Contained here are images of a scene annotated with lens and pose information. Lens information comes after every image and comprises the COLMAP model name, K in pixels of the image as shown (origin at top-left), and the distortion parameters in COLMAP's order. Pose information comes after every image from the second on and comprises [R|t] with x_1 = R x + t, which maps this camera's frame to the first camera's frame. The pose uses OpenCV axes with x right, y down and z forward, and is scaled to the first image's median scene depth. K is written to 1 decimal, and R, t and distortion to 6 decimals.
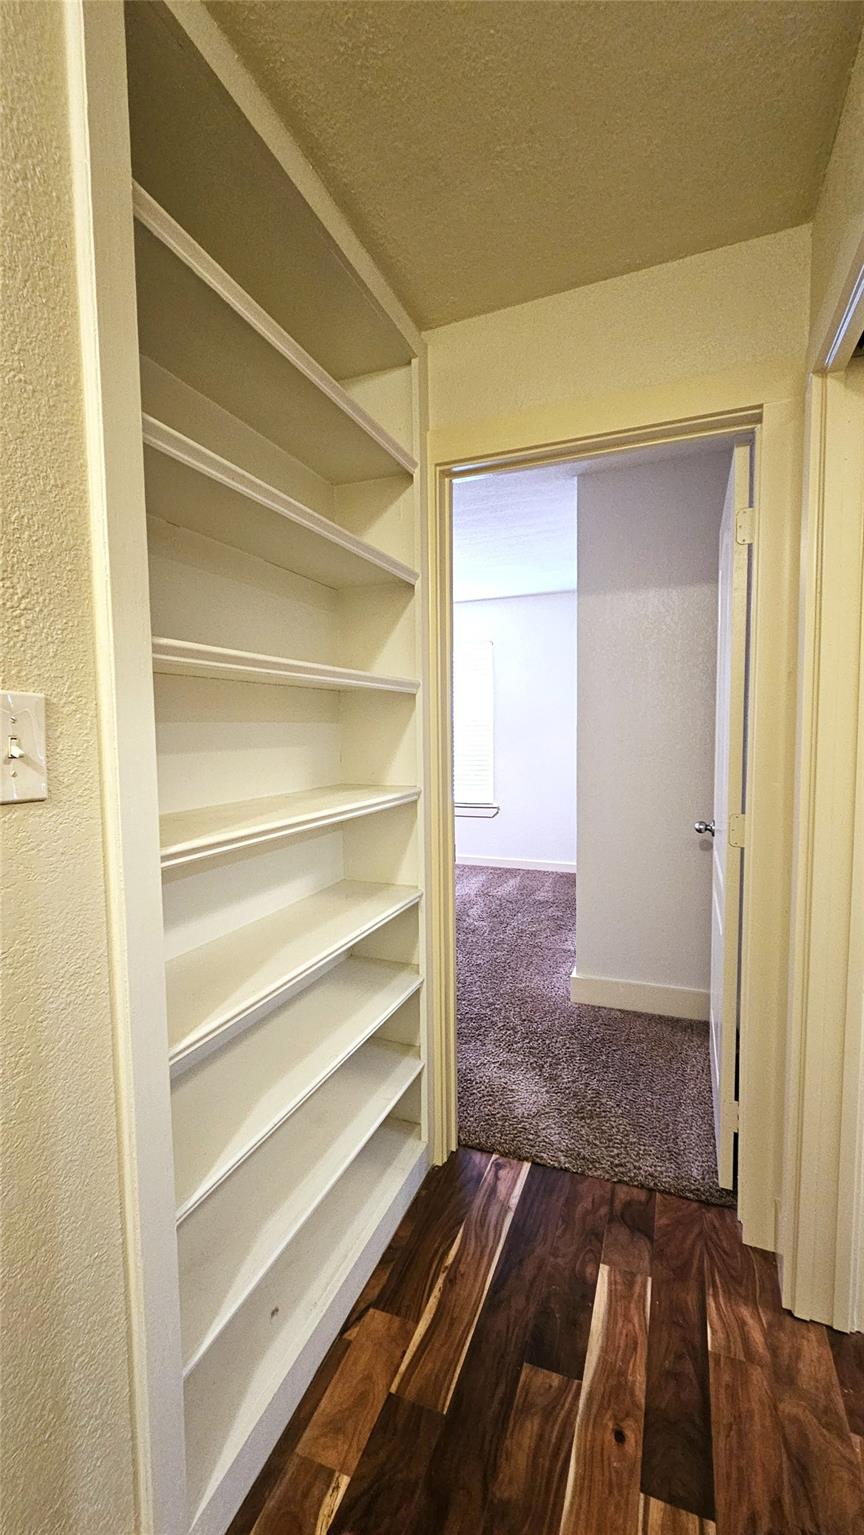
lens RADIAL K [[638.7, 0, 432.0], [0, 638.7, 767.5], [0, 0, 1]] dist [-0.000919, -0.000110]
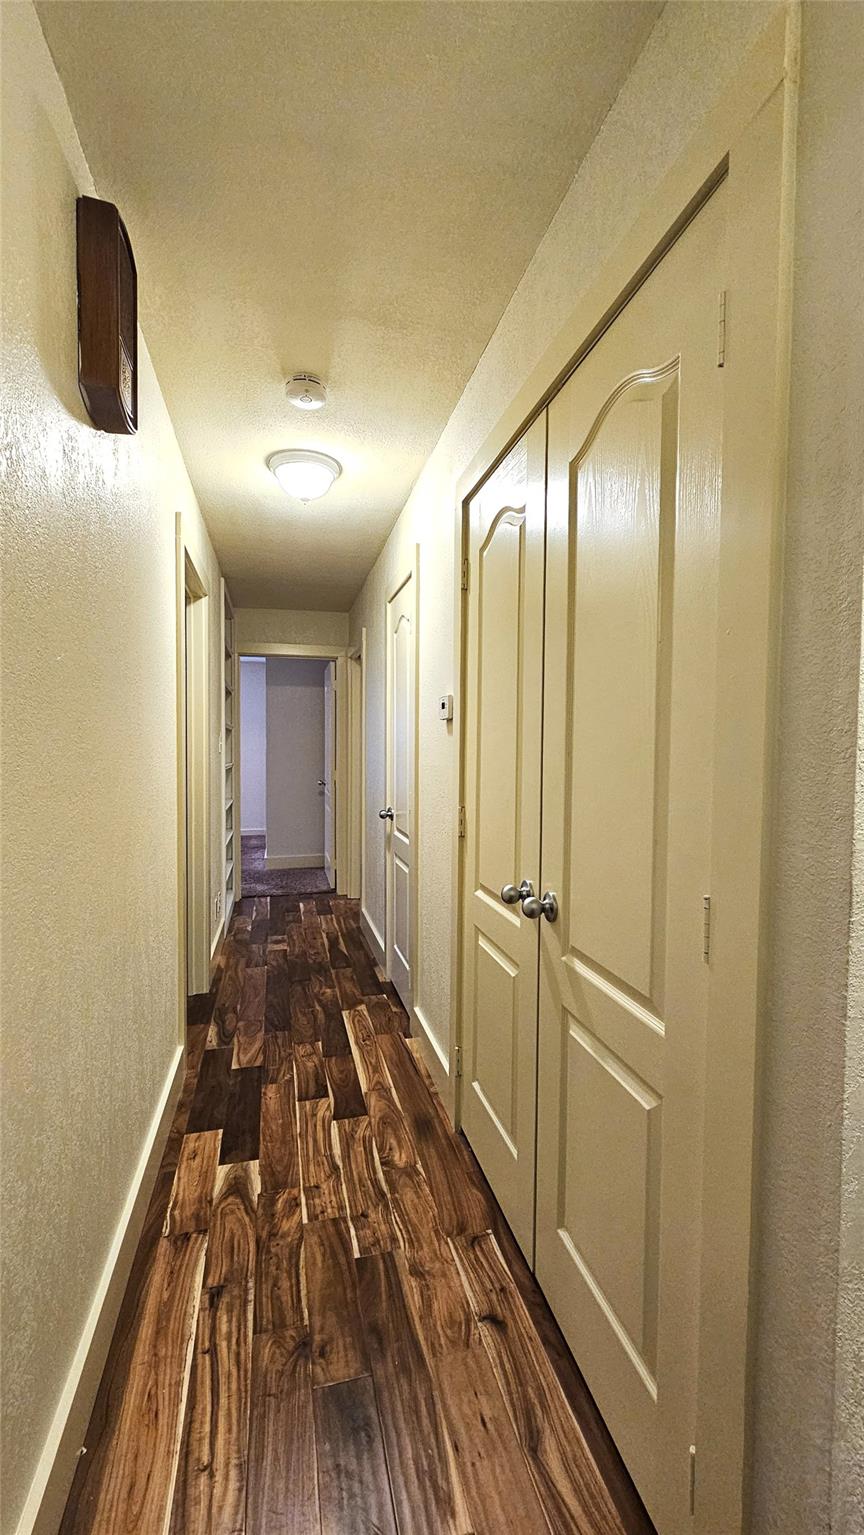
lens RADIAL K [[638.7, 0, 432.0], [0, 638.7, 767.5], [0, 0, 1]] dist [-0.000919, -0.000110]
pose [[0.821959, -0.010687, 0.569447, -0.586816], [0.028561, 0.999339, -0.022471, 0.090889], [-0.568831, 0.034734, 0.821721, -1.192839]]
